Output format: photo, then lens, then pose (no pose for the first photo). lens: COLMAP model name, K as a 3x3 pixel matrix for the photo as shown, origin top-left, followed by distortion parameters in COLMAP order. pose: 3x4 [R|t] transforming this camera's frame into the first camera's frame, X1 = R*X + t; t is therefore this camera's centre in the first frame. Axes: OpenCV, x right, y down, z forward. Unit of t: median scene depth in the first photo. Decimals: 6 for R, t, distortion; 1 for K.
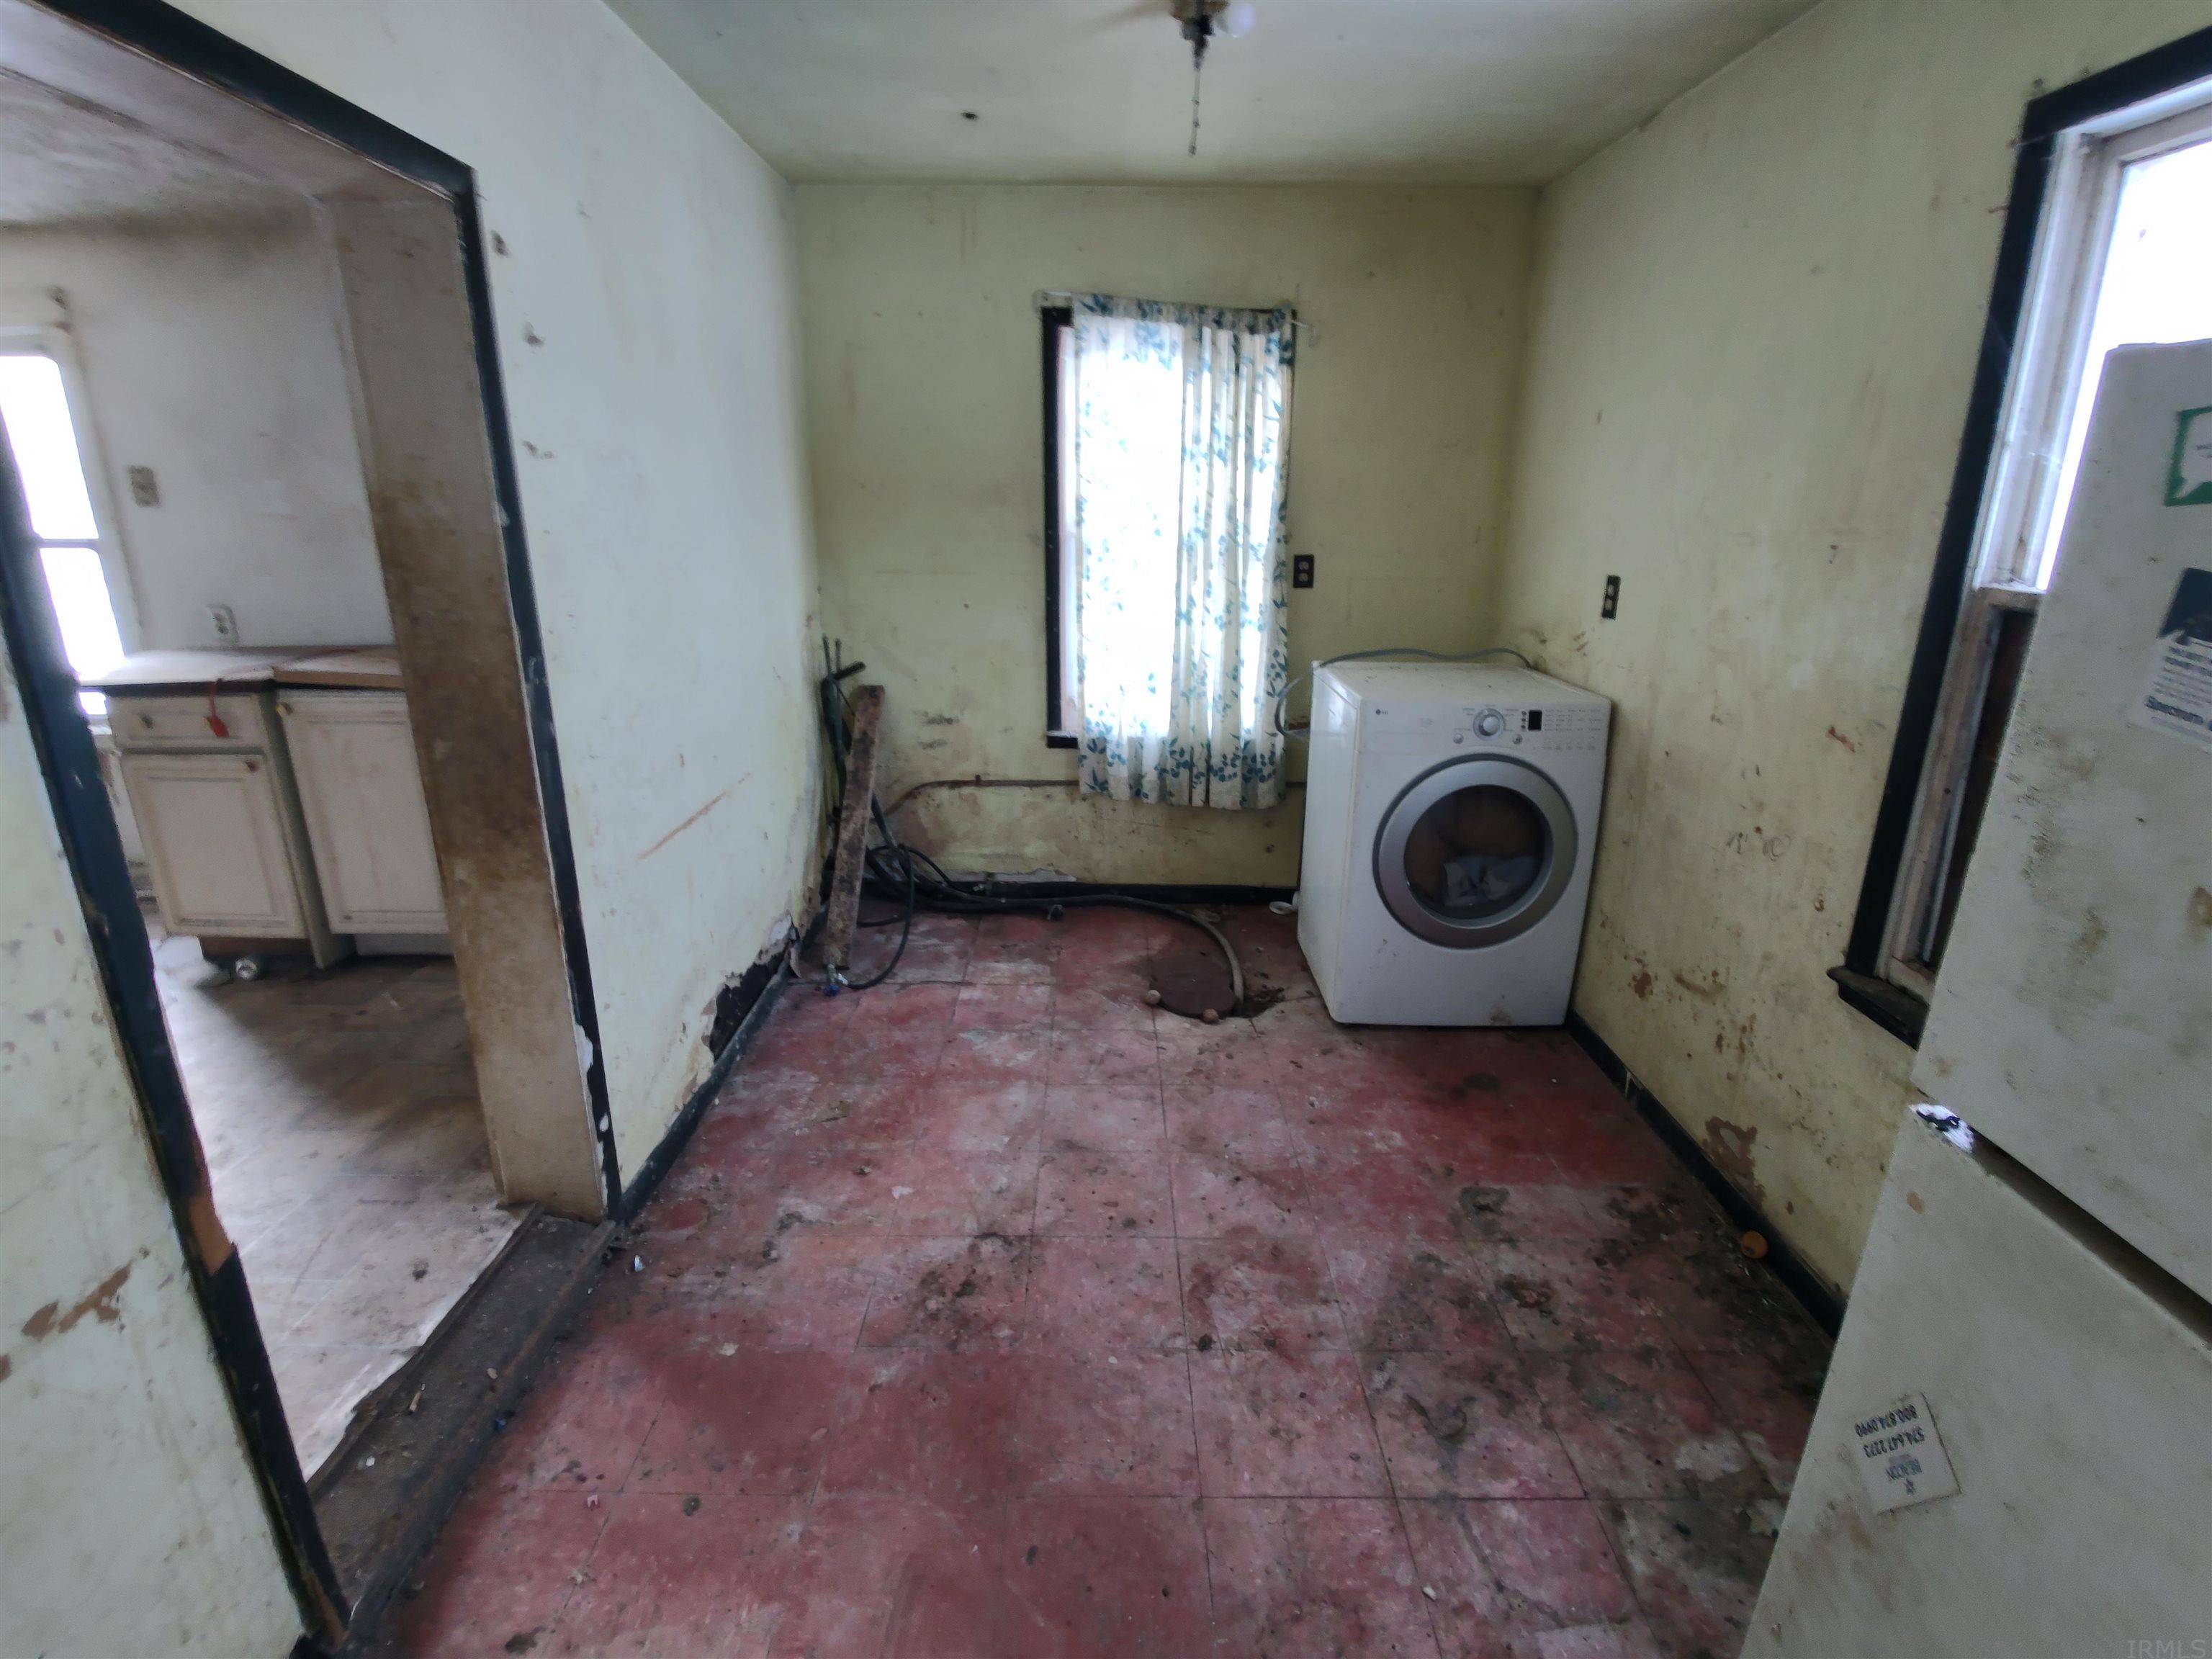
lens RADIAL K [[1077.4, 0, 1105.2], [0, 1077.4, 823.1], [0, 0, 1]] dist [-0.003879, -0.001404]
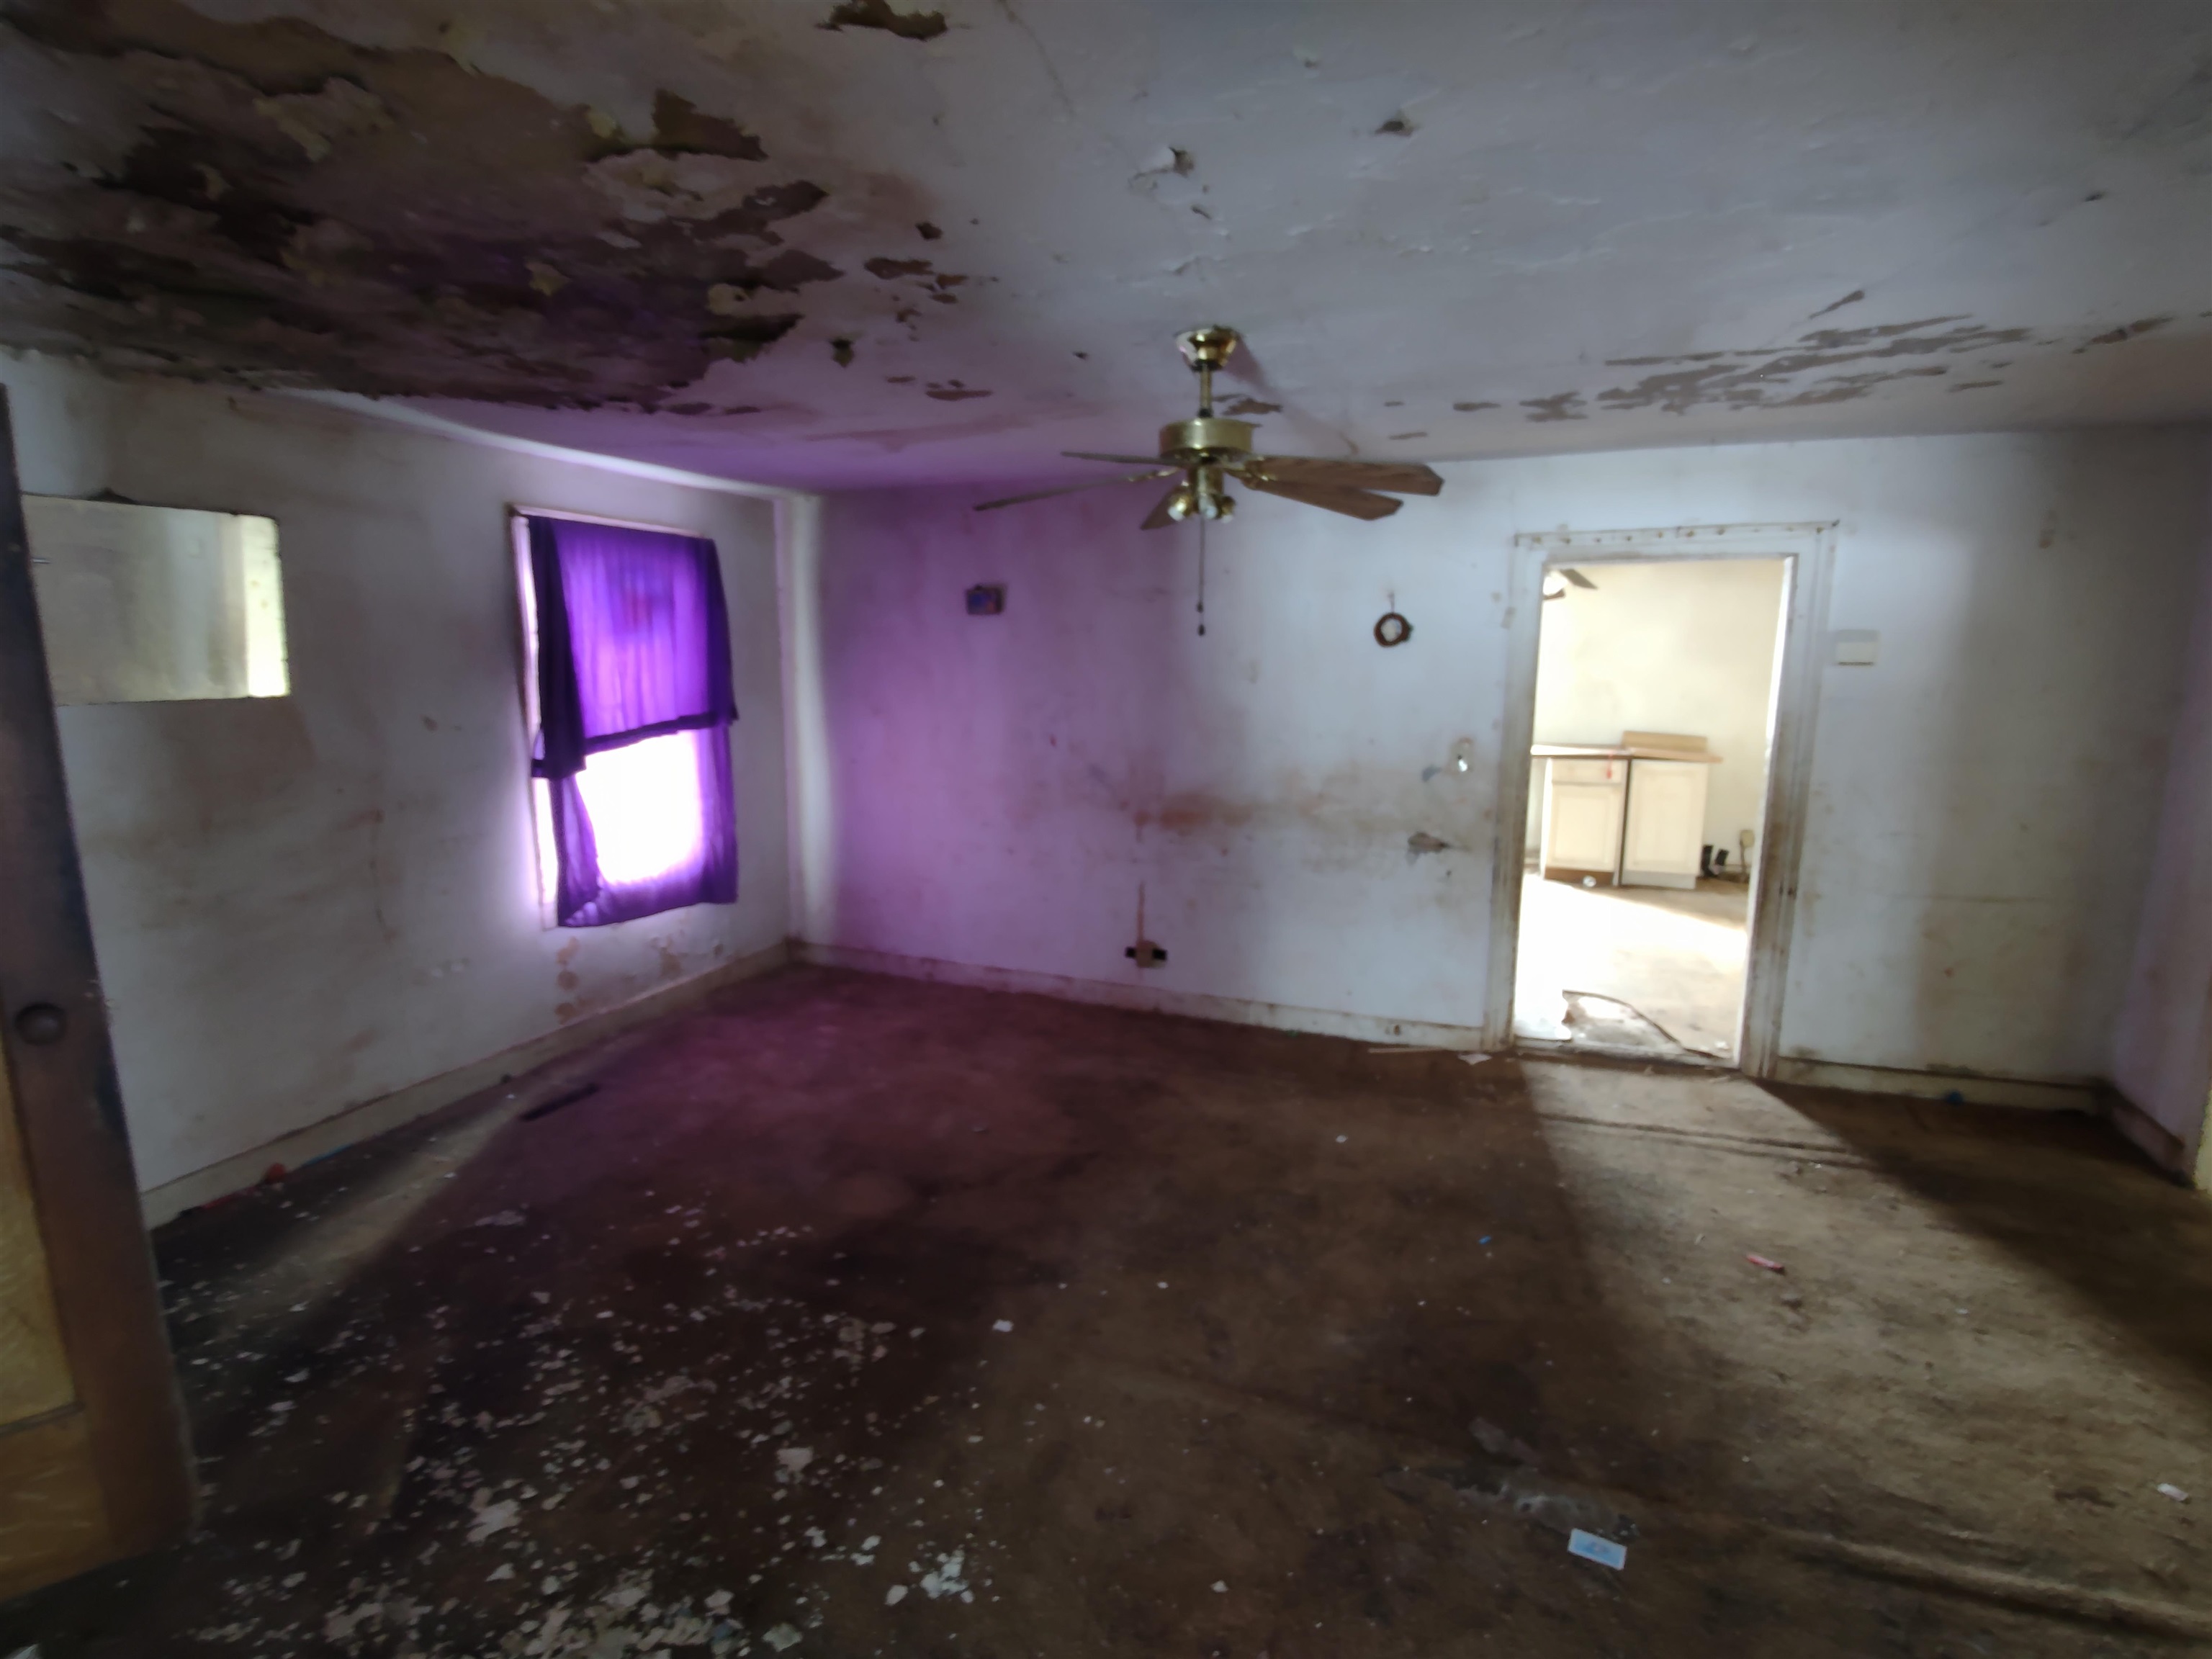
lens RADIAL K [[1077.4, 0, 1090.6], [0, 1077.4, 831.7], [0, 0, 1]] dist [-0.003879, -0.001404]
pose [[0.935236, 0.060941, -0.348741, -0.980395], [-0.107198, 0.987576, -0.114904, 0.395120], [0.337405, 0.144847, 0.930149, -1.434202]]
